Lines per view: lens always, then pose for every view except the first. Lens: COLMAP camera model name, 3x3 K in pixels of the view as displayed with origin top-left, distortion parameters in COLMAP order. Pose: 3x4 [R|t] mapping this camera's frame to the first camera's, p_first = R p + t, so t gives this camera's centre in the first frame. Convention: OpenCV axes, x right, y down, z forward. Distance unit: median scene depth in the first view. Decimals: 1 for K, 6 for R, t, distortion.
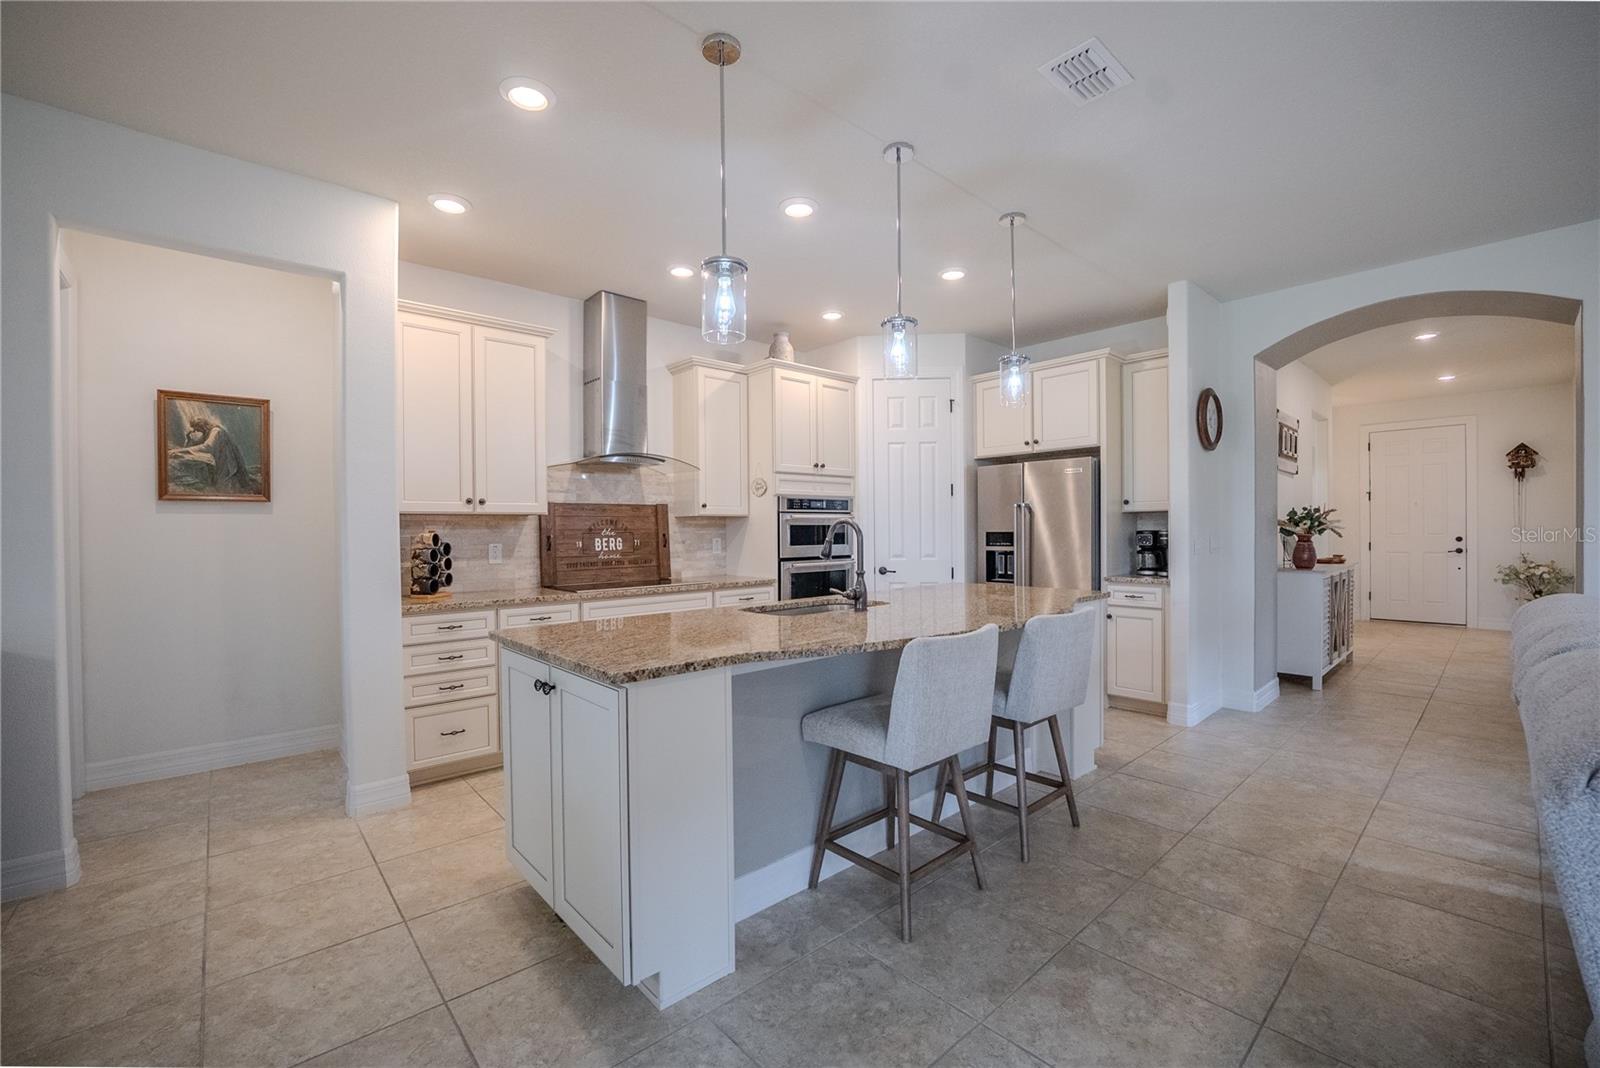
lens RADIAL K [[654.8, 0, 794.5], [0, 654.8, 538.3], [0, 0, 1]] dist [-0.024151, 0.000207]
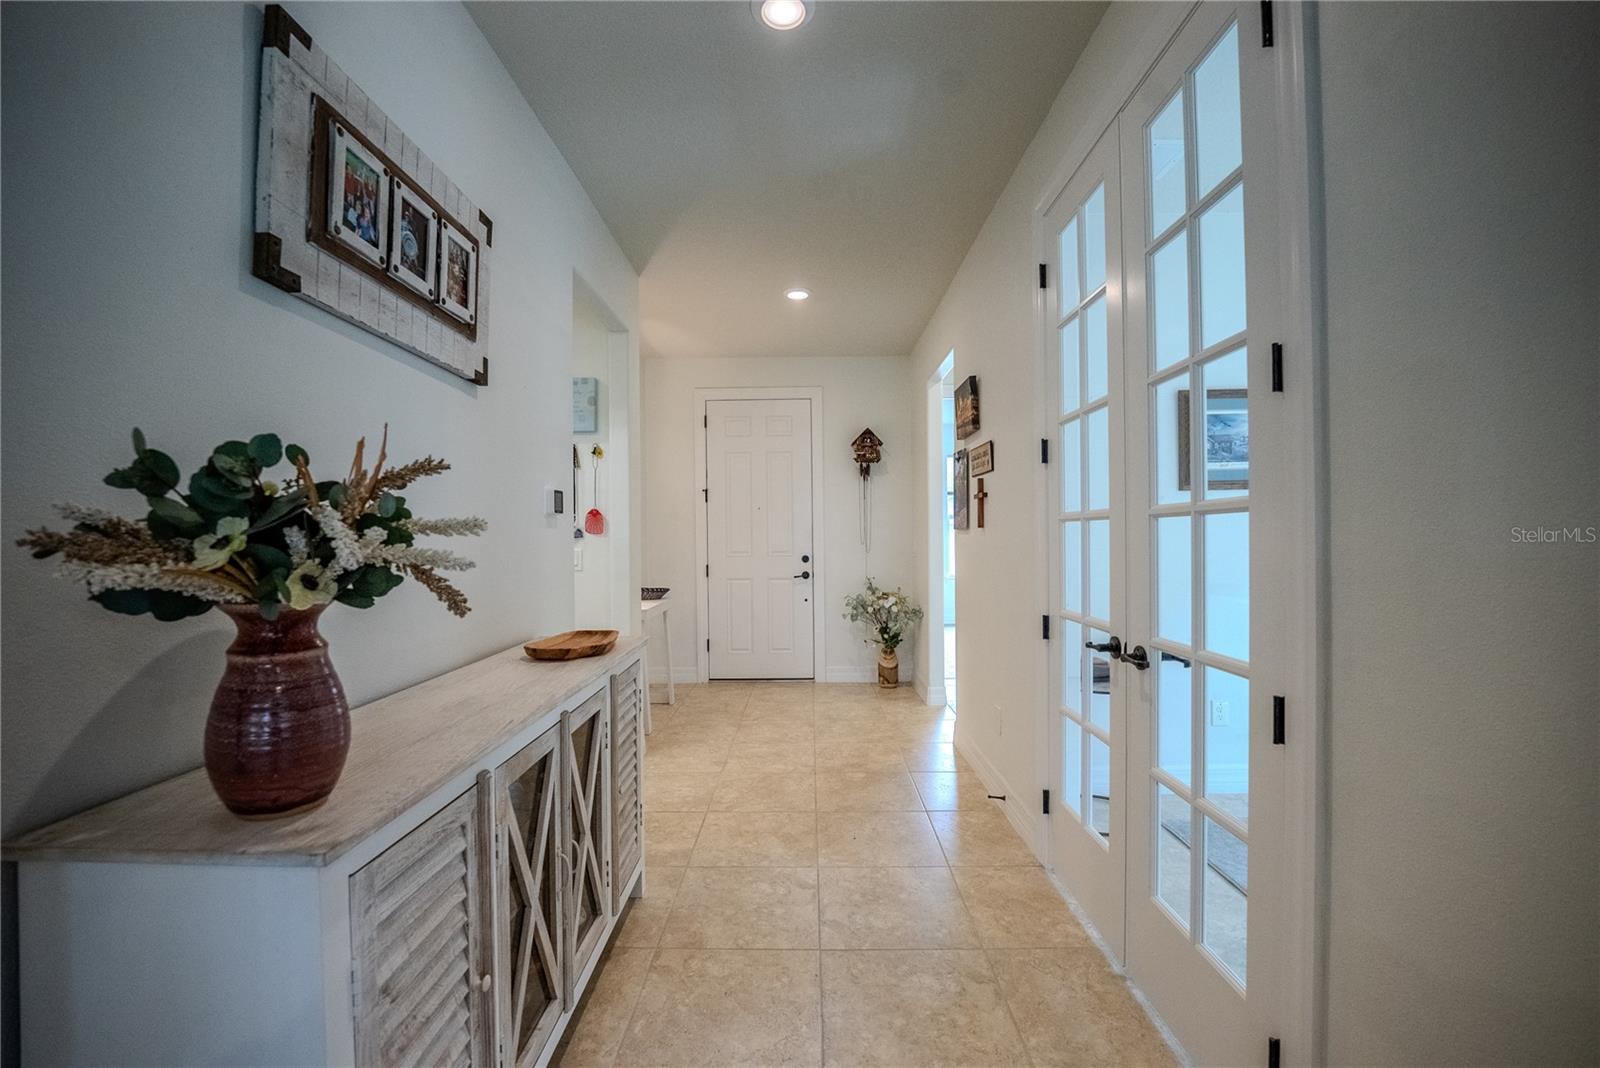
lens RADIAL K [[669.9, 0, 804.5], [0, 669.9, 536.7], [0, 0, 1]] dist [-0.033173, 0.003558]
pose [[0.667587, 0.004301, 0.744520, 0.806574], [0.009482, 0.999853, -0.014278, -0.021152], [-0.744472, 0.016591, 0.667448, 0.834068]]
